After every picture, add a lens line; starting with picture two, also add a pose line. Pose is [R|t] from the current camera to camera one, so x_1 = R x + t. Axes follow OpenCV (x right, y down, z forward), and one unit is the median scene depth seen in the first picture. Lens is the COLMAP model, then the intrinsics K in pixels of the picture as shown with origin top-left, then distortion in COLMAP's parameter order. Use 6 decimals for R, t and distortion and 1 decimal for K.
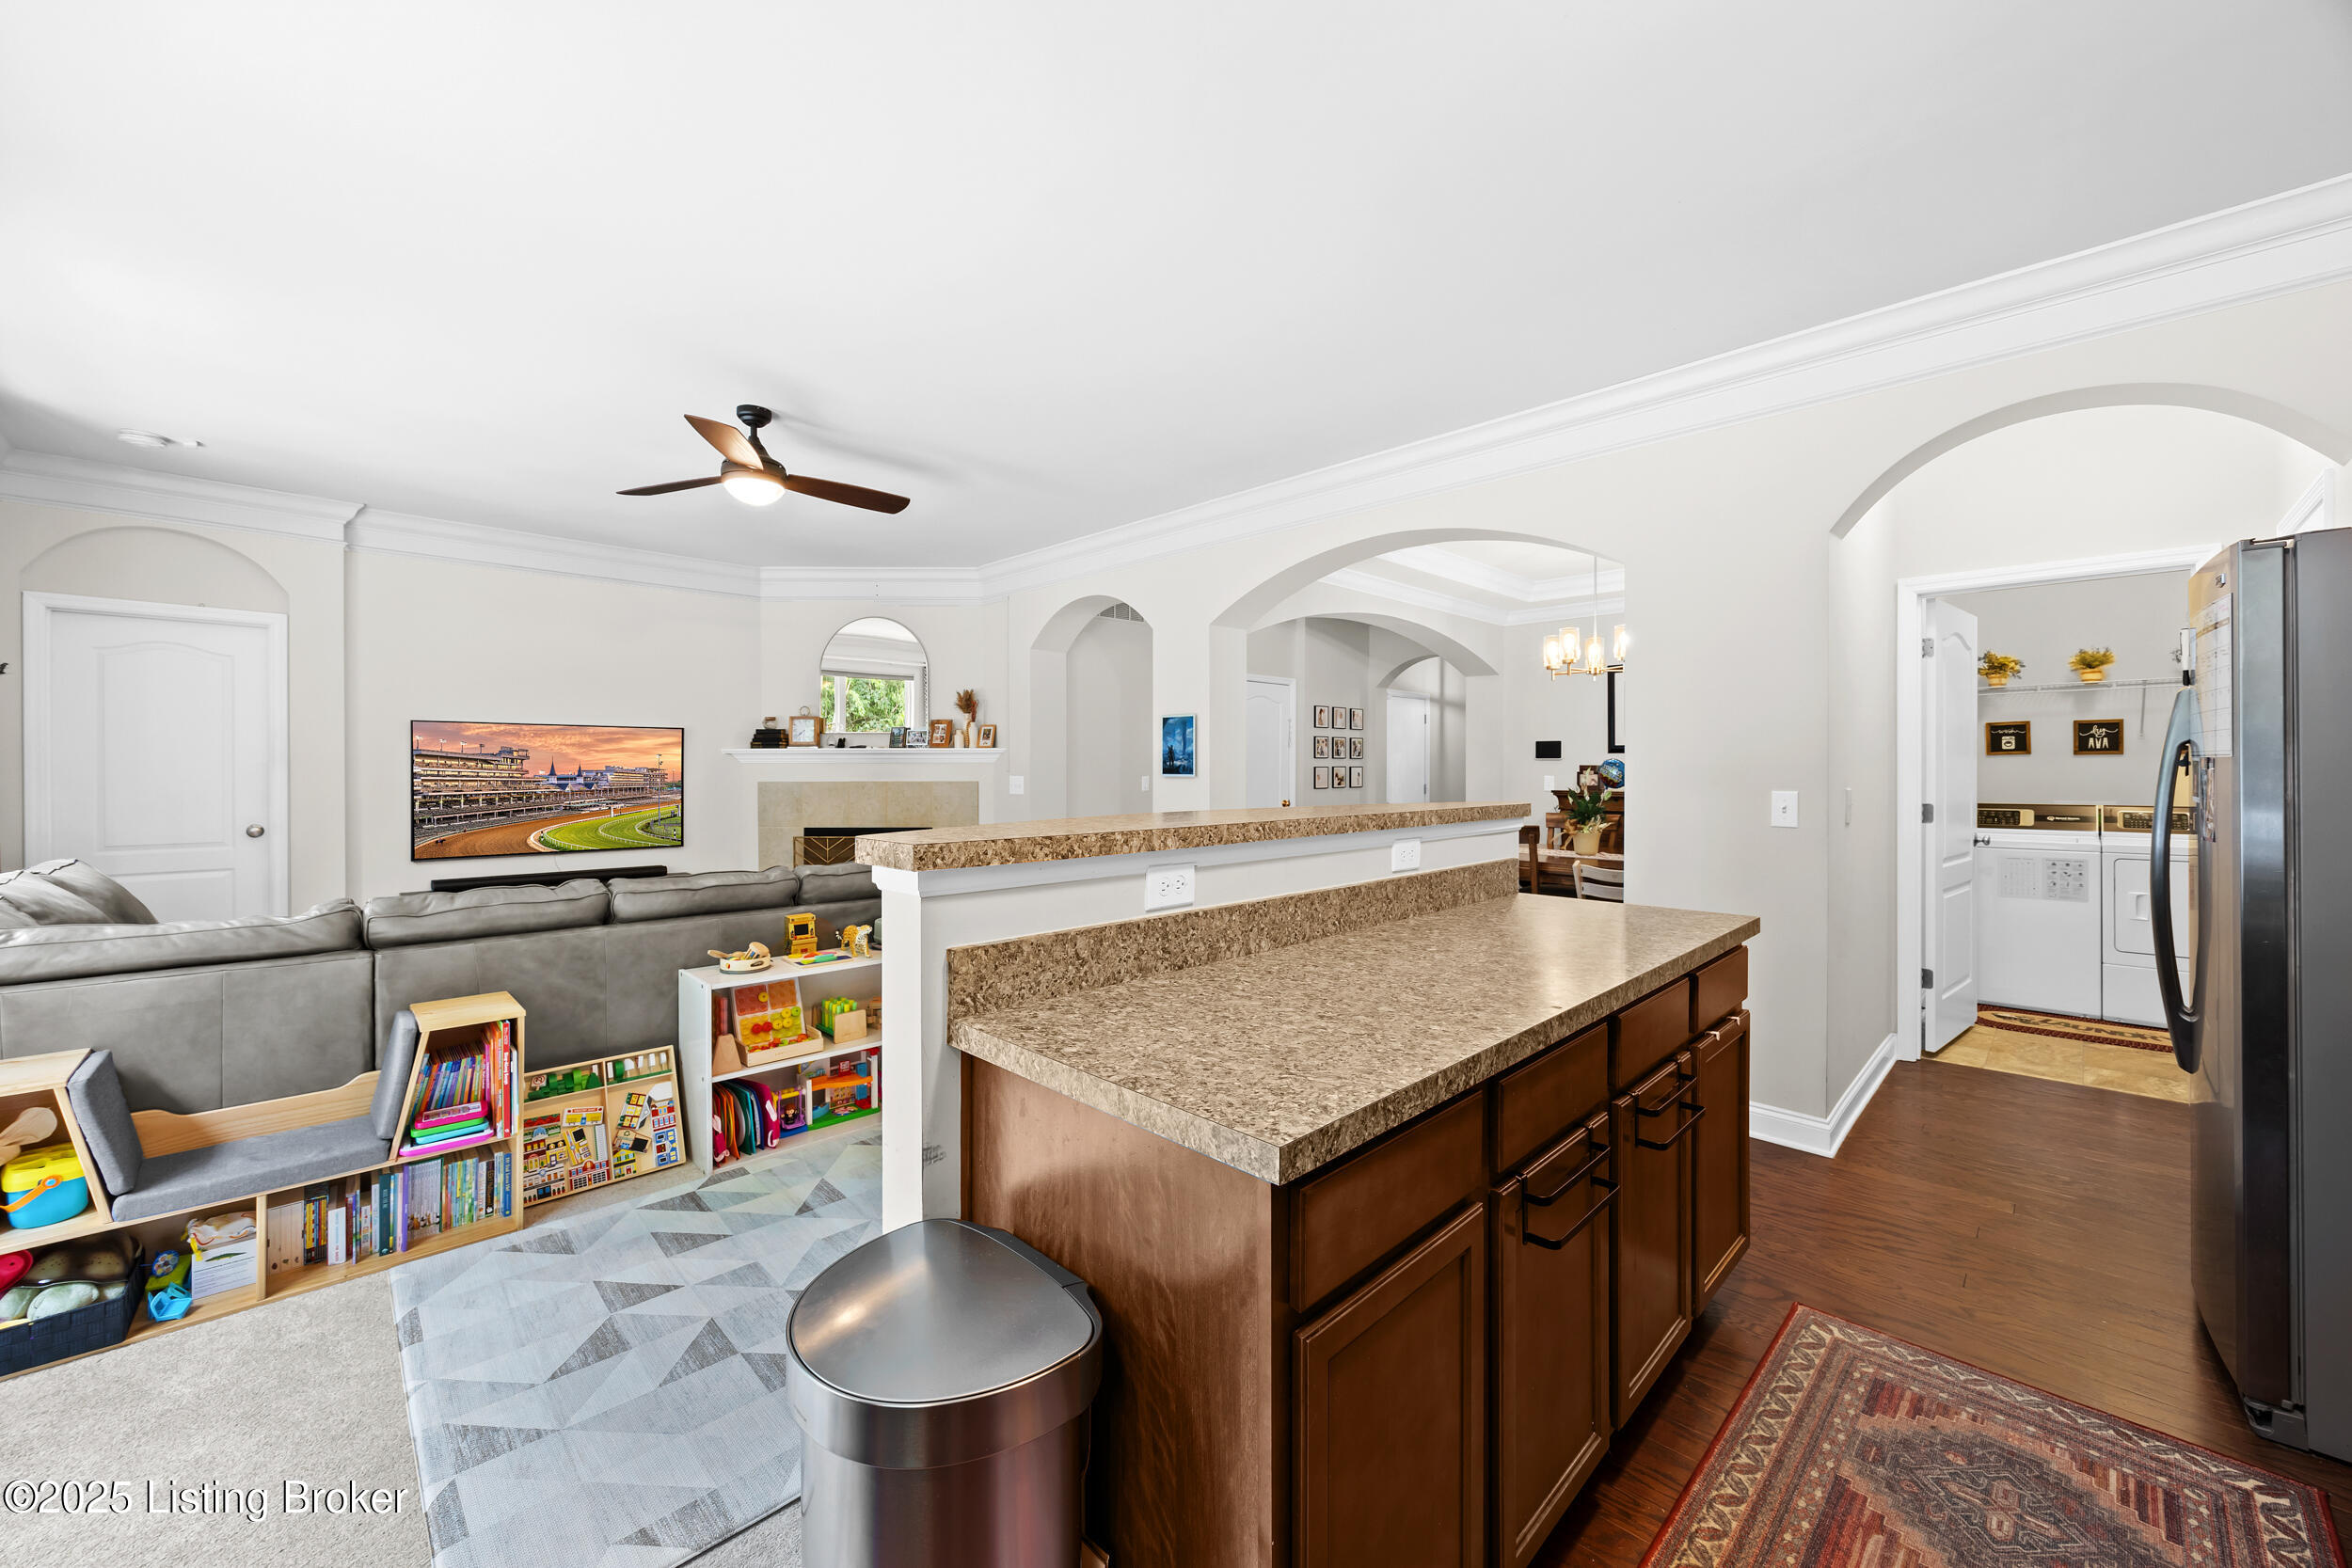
lens RADIAL K [[896.7, 0, 1188.6], [0, 896.7, 785.5], [0, 0, 1]] dist [-0.003816, 0.000244]
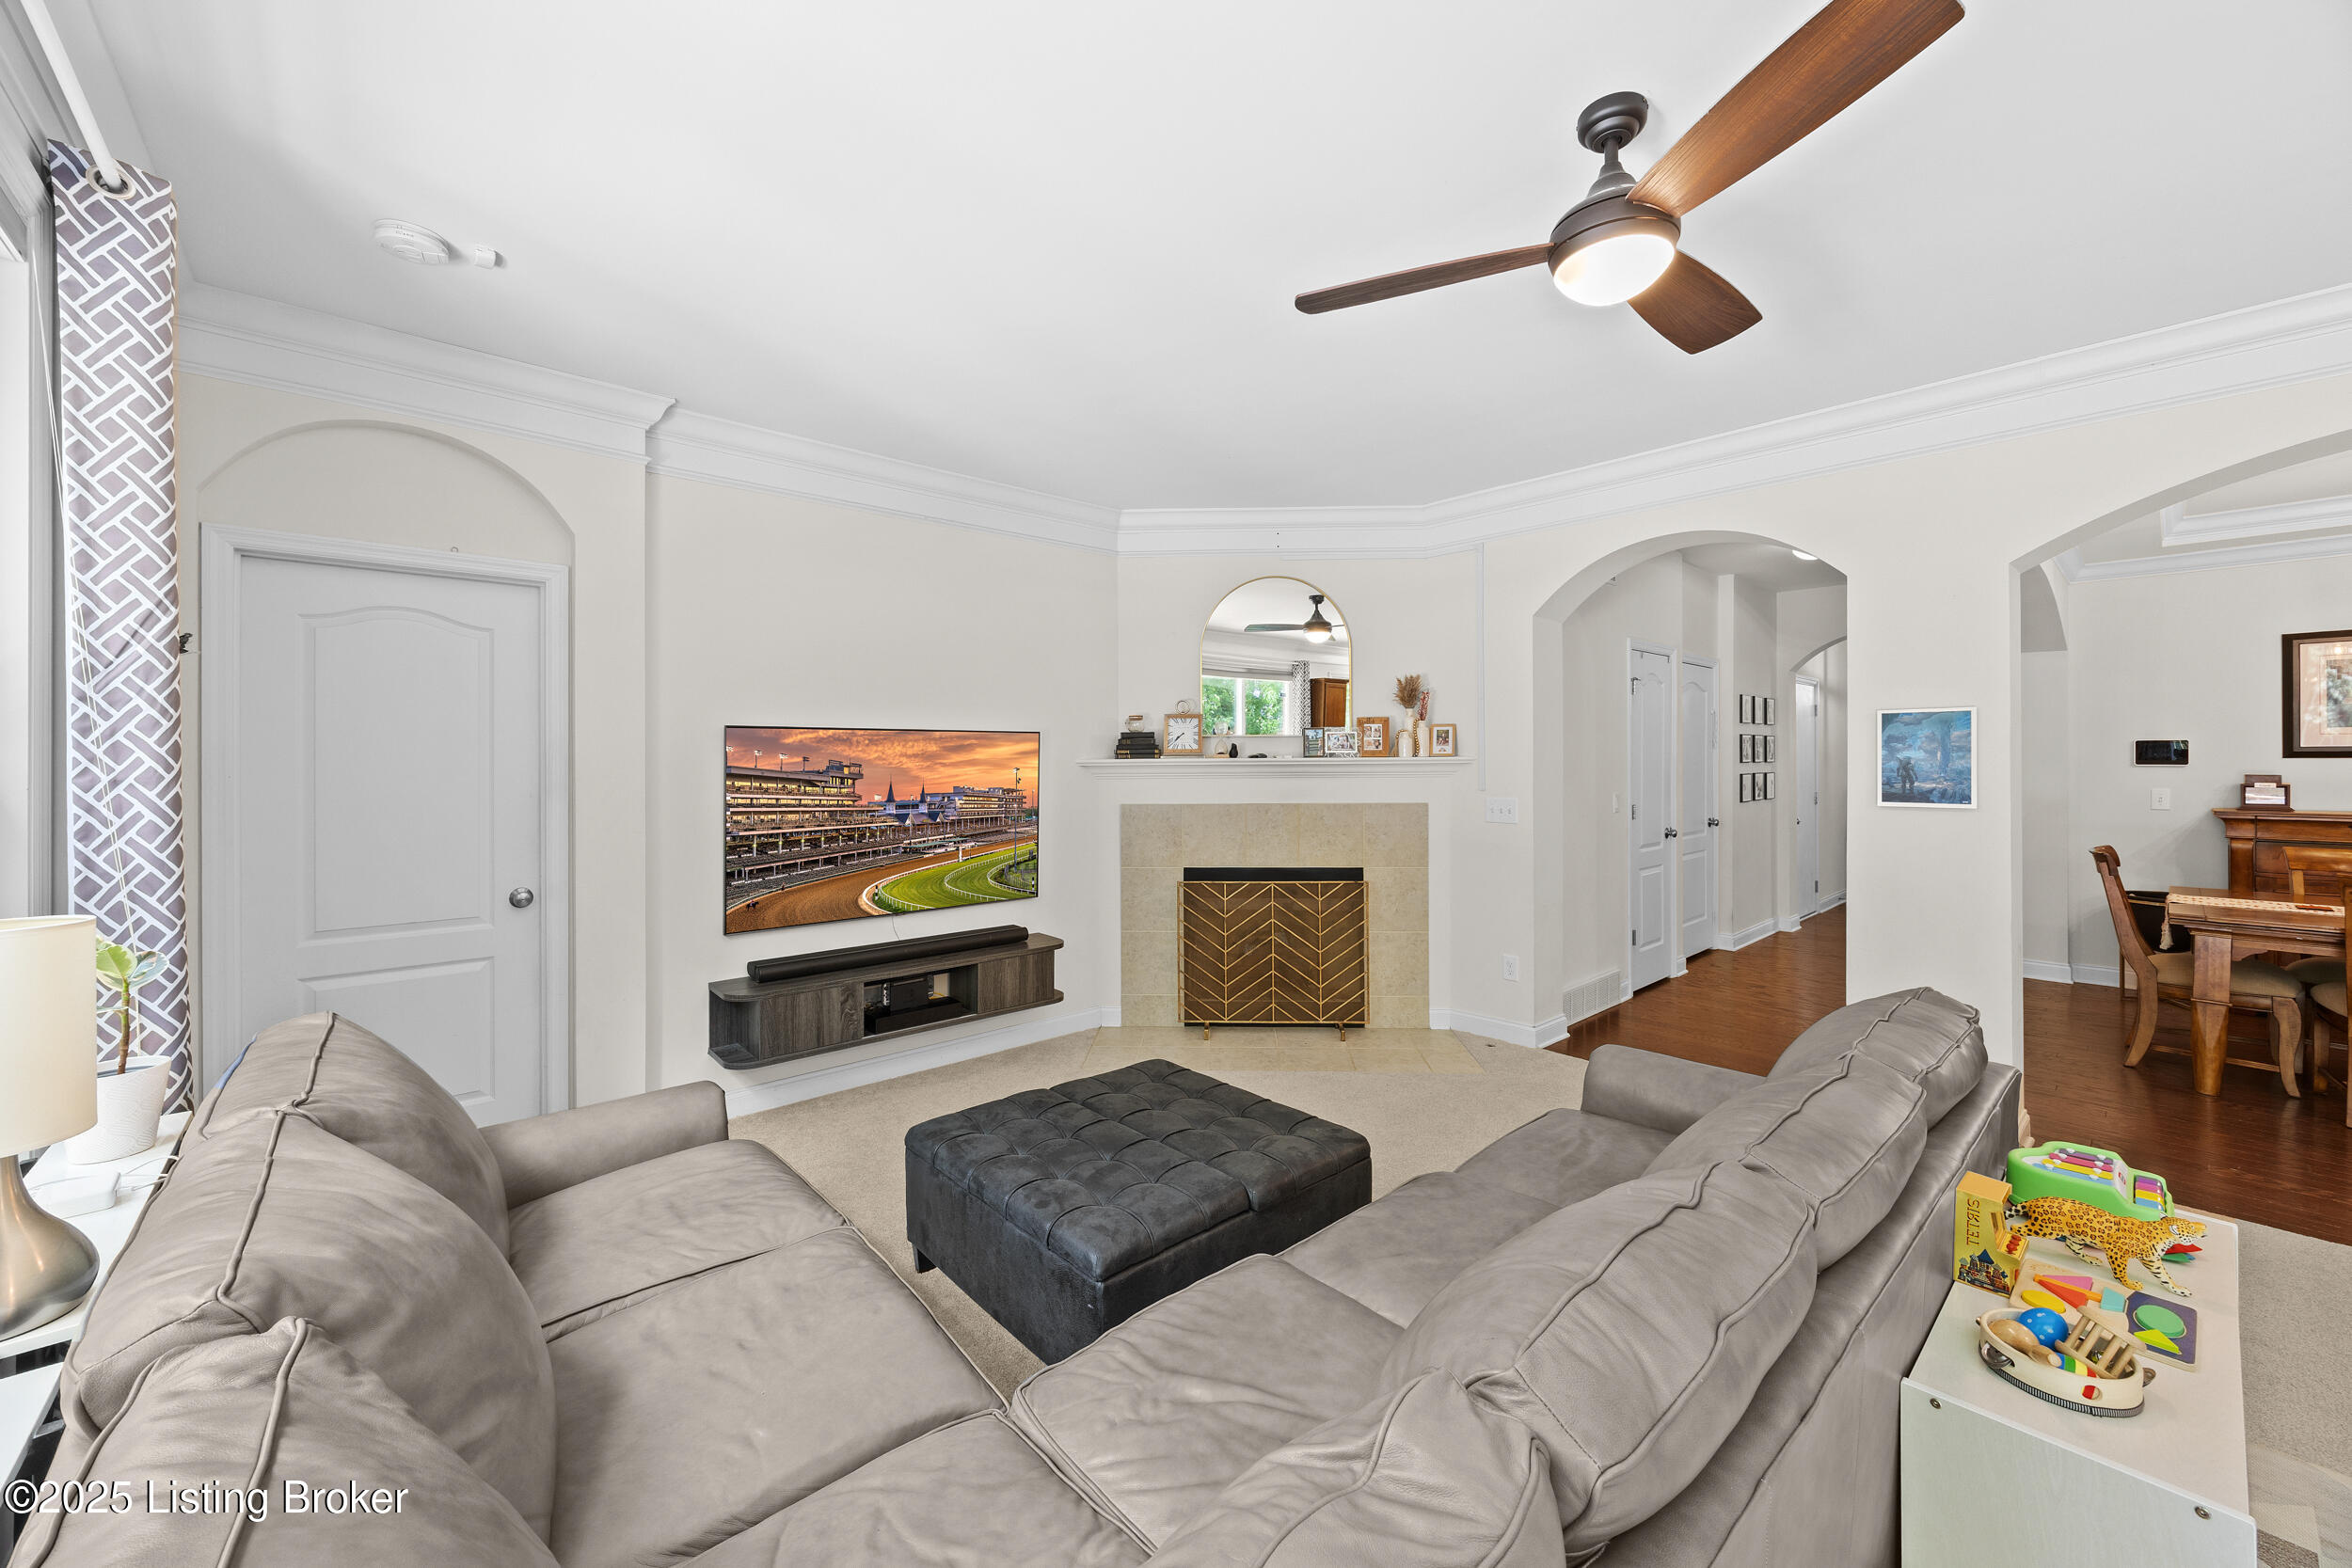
lens RADIAL K [[896.7, 0, 1182.6], [0, 896.7, 758.6], [0, 0, 1]] dist [-0.003816, 0.000244]
pose [[0.998476, -0.004159, -0.055027, -0.430364], [0.002962, 0.999758, -0.021805, -0.027931], [0.055104, 0.021608, 0.998247, 0.306178]]
